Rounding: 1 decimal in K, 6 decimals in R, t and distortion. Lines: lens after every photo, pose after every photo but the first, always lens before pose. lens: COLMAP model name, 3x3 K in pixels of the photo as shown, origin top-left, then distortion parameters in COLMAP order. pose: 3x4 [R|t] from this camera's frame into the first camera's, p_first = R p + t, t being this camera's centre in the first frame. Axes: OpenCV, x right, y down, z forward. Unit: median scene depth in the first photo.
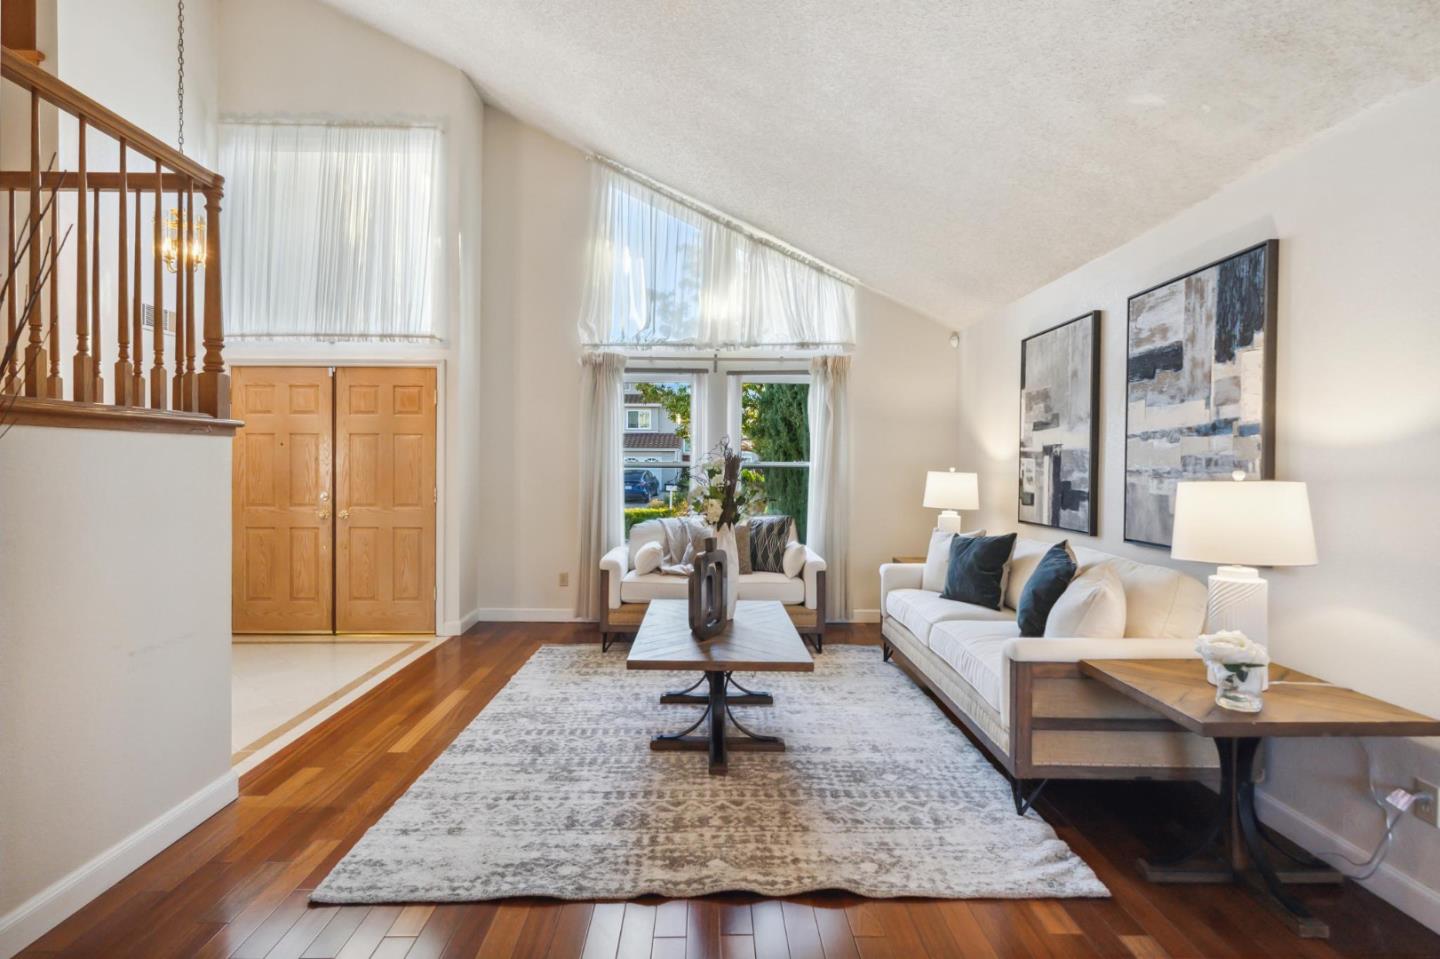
lens RADIAL K [[724.3, 0, 715.9], [0, 724.3, 471.4], [0, 0, 1]] dist [0.000258, -0.000150]
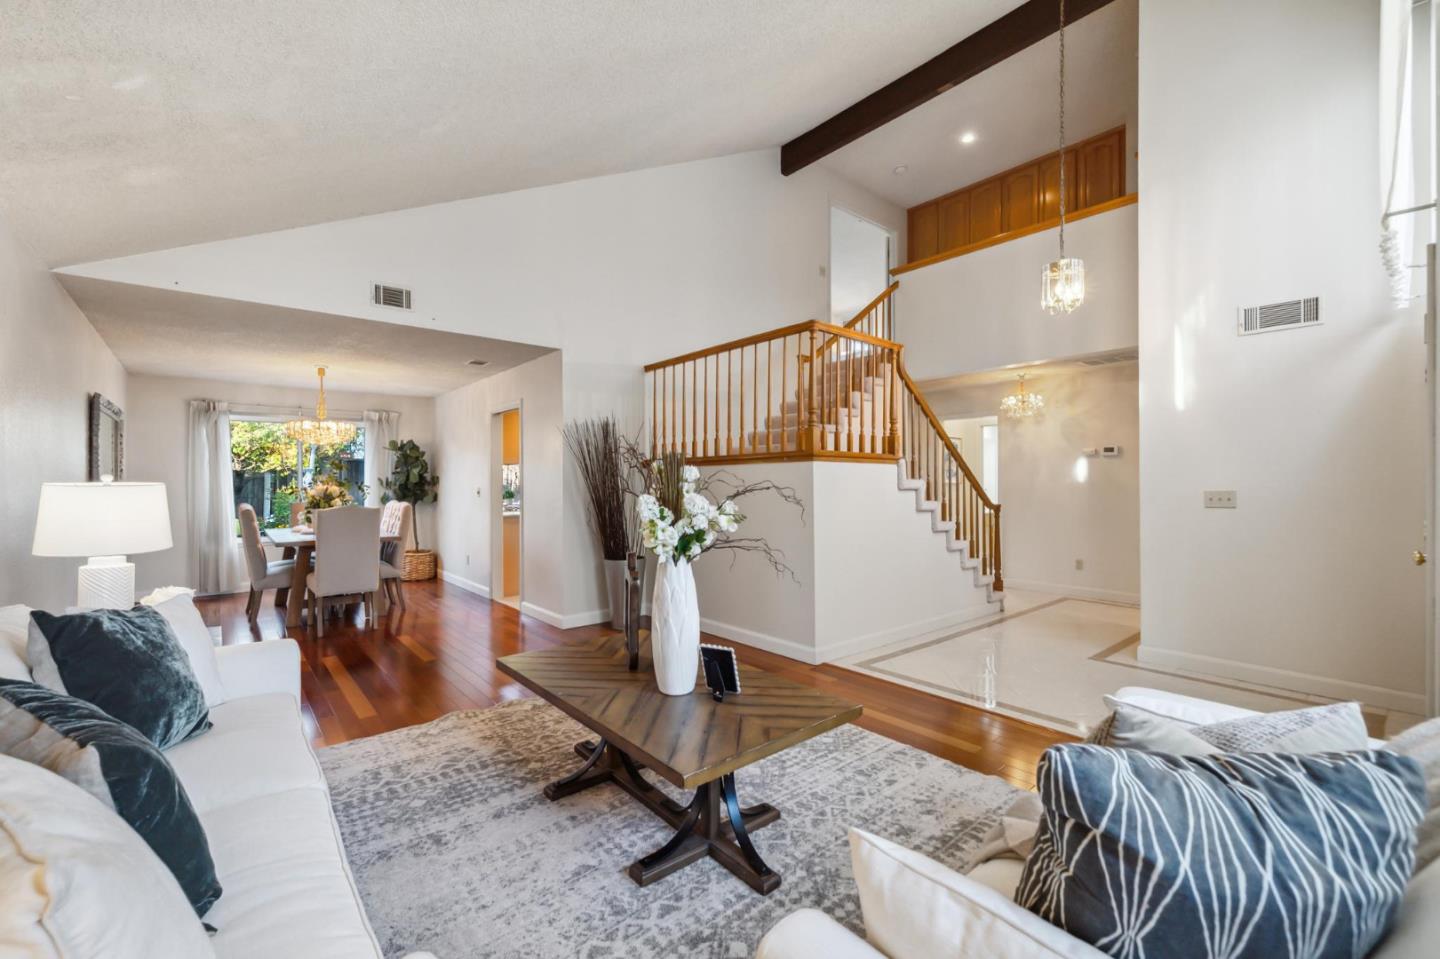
lens RADIAL K [[617.3, 0, 724.8], [0, 617.3, 473.2], [0, 0, 1]] dist [0.001587, -0.000338]
pose [[-0.772080, -0.006498, -0.635492, 0.286123], [-0.006100, 0.999977, -0.002815, -0.008590], [0.635496, 0.001703, -0.772102, 1.203995]]
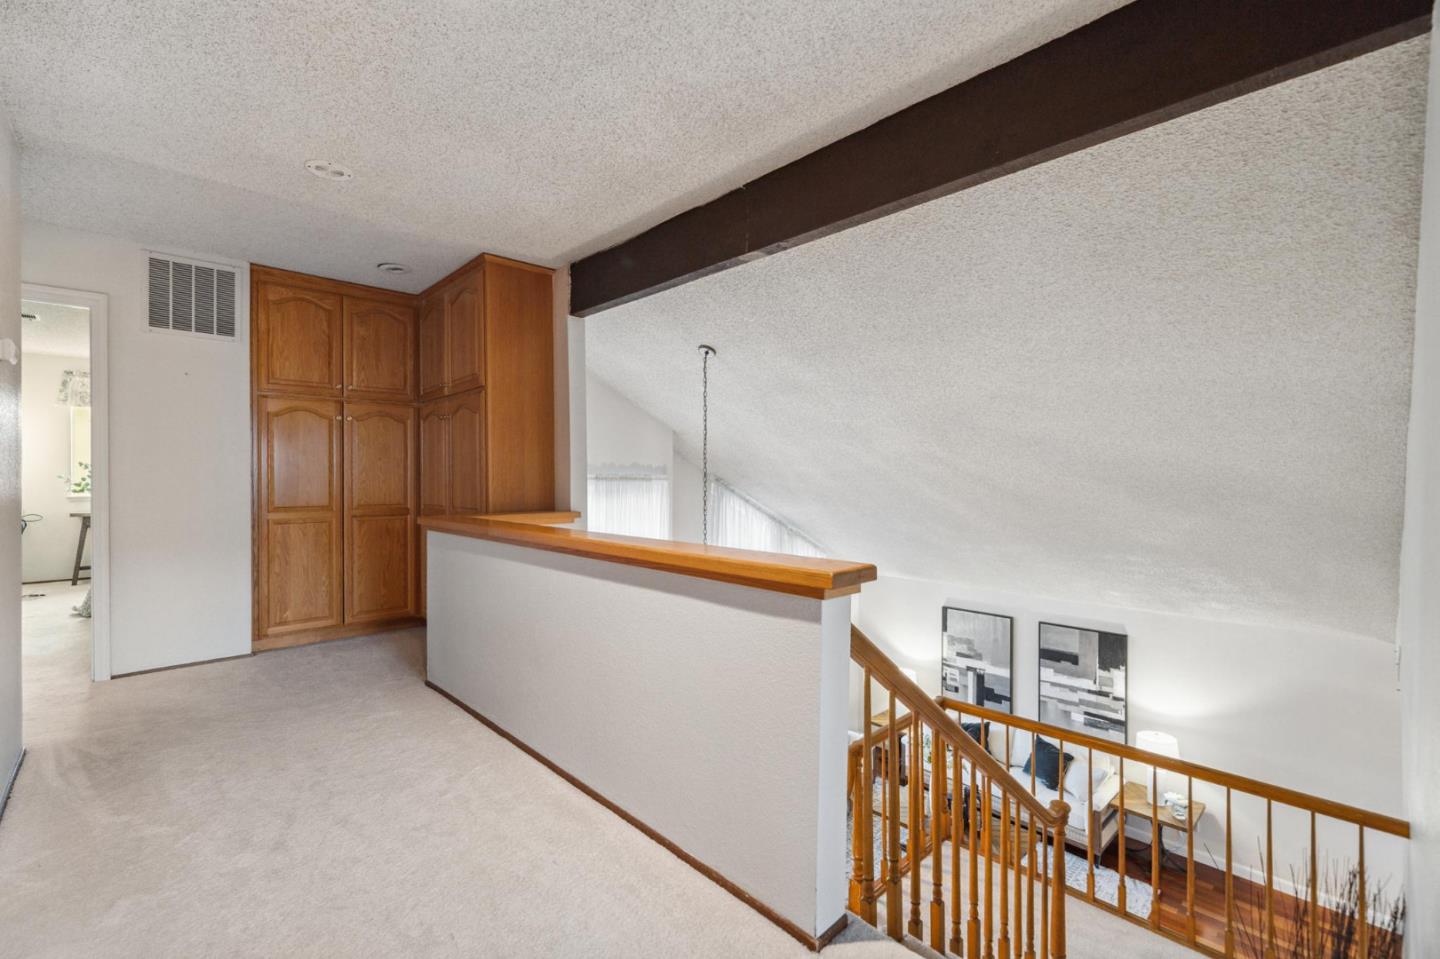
lens RADIAL K [[617.3, 0, 731.2], [0, 617.3, 476.1], [0, 0, 1]] dist [0.001587, -0.000338]
pose [[0.725502, 0.004695, 0.688205, -1.195116], [0.004153, 0.999929, -0.011200, -0.531902], [-0.688208, 0.010984, 0.725430, 0.157070]]
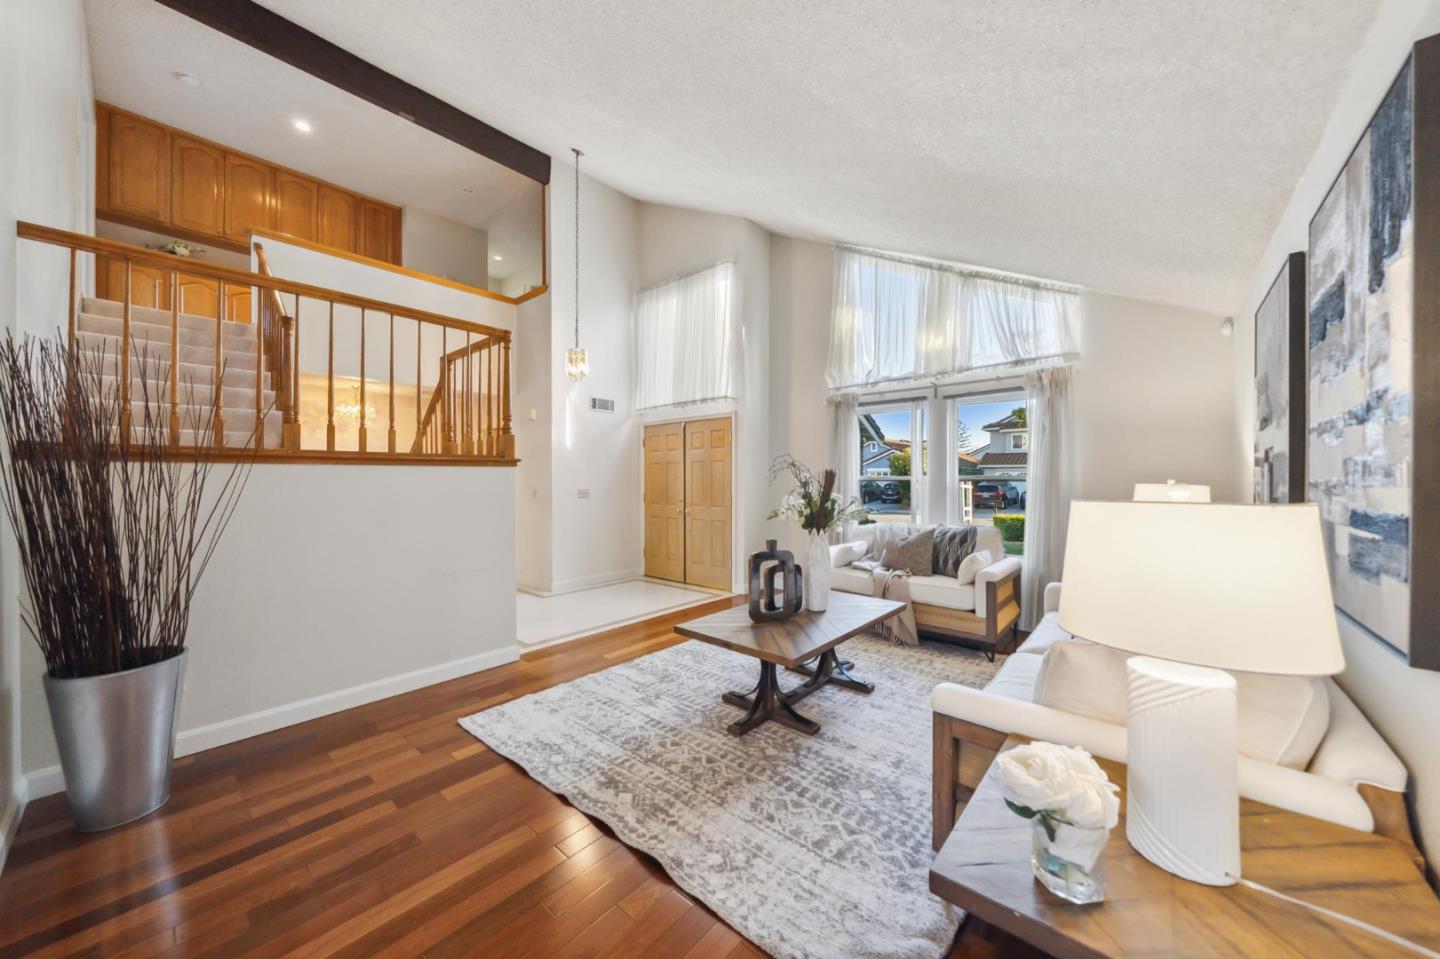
lens RADIAL K [[500.0, 0, 714.8], [0, 500.0, 483.2], [0, 0, 1]] dist [-0.008648, -0.000571]
pose [[0.743840, -0.003749, -0.668347, 0.346360], [0.003332, 0.999993, -0.001901, -0.002147], [0.668349, -0.000813, 0.743847, 0.226033]]
